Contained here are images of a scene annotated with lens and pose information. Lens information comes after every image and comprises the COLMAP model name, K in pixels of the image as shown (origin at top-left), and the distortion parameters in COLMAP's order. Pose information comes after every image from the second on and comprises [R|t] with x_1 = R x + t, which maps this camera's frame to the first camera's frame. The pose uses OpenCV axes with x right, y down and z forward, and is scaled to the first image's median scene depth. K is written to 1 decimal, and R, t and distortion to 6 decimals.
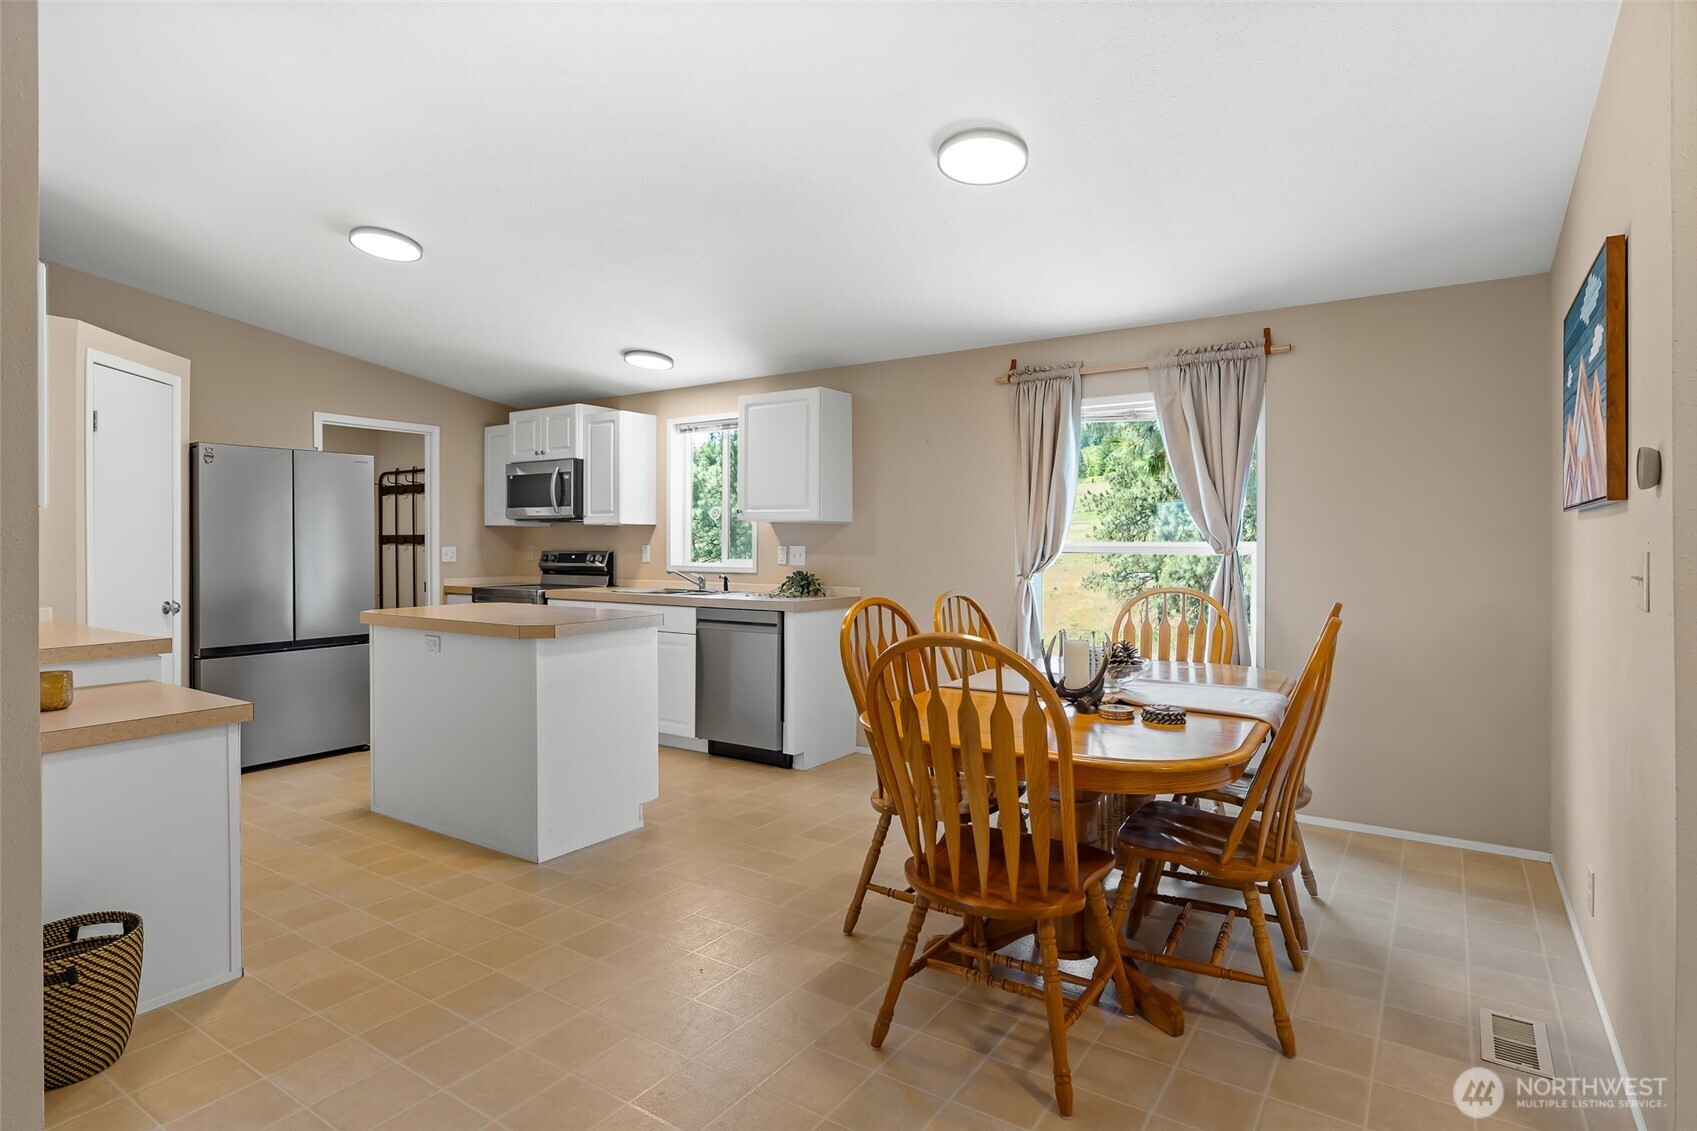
lens RADIAL K [[889.7, 0, 848.9], [0, 889.7, 551.3], [0, 0, 1]] dist [-0.000217, 0.000002]
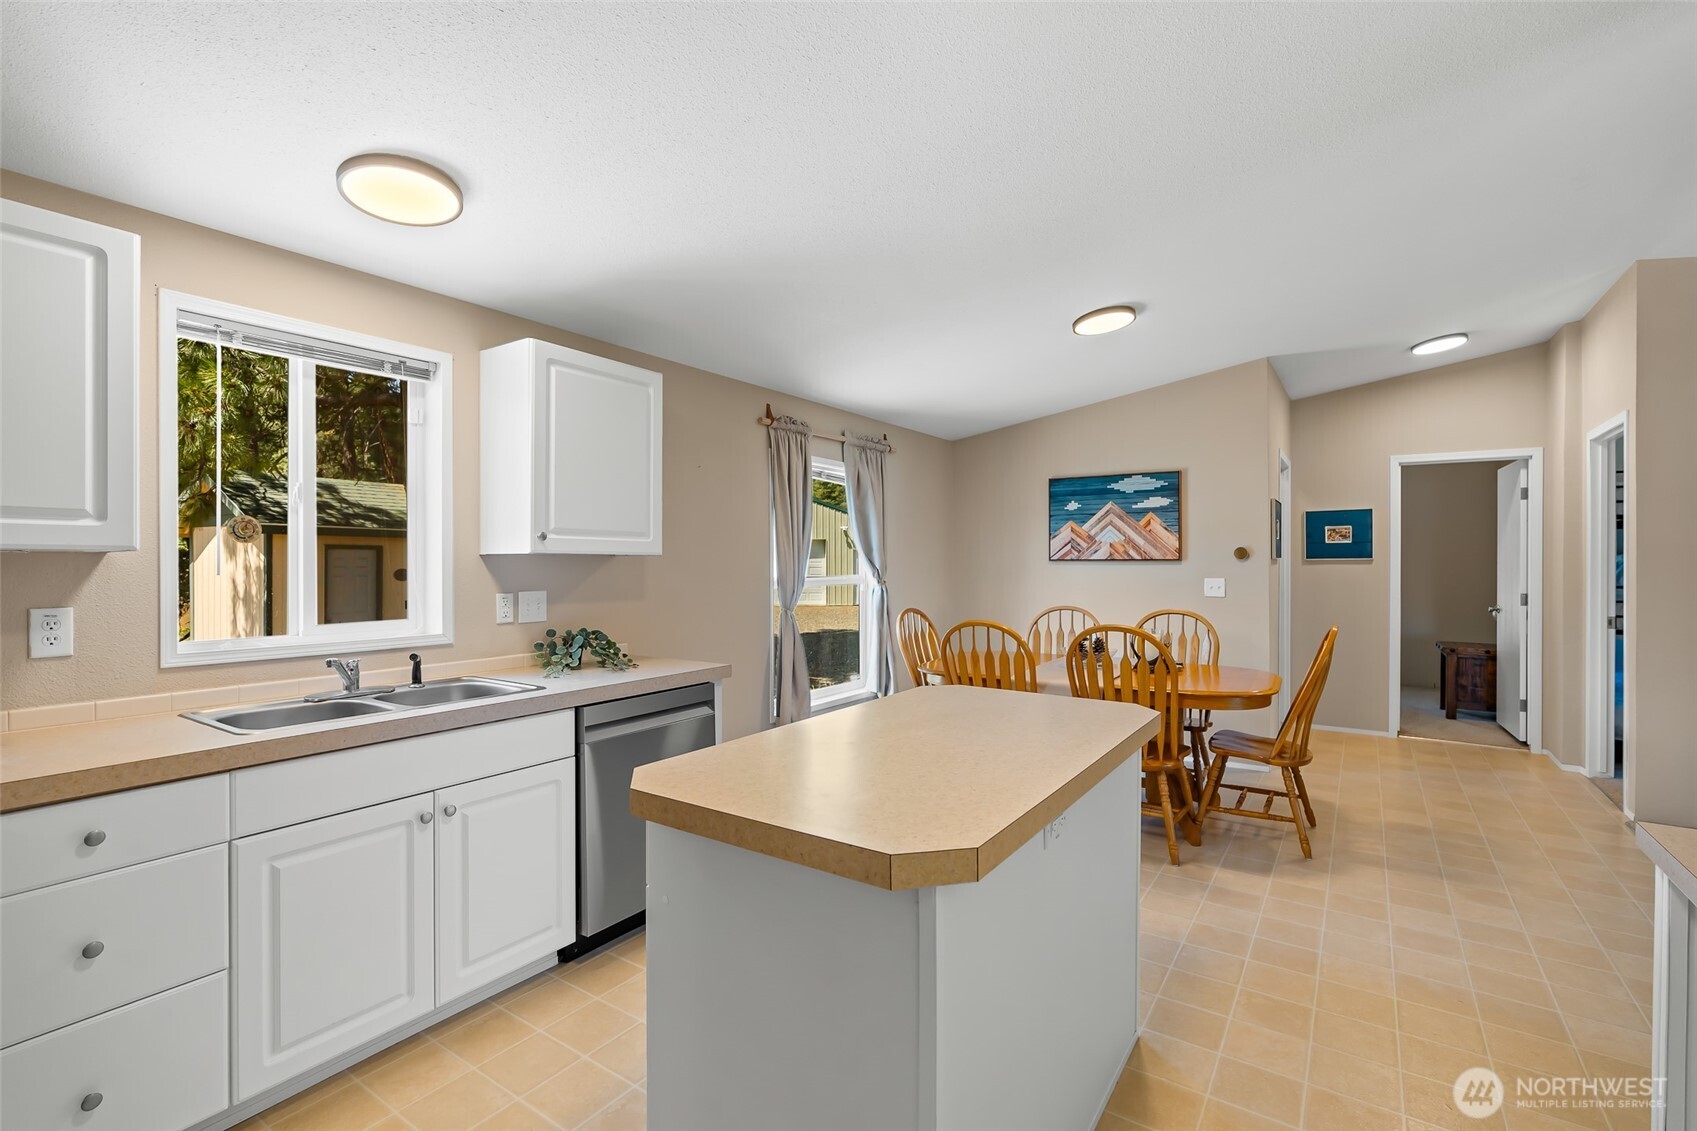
lens RADIAL K [[762.4, 0, 848.5], [0, 762.4, 565.5], [0, 0, 1]] dist [-0.000695, -0.000046]
pose [[-0.003484, -0.010520, 0.999939, -0.808762], [0.005890, 0.999927, 0.010540, -0.038476], [-0.999977, 0.005927, -0.003422, 1.028188]]
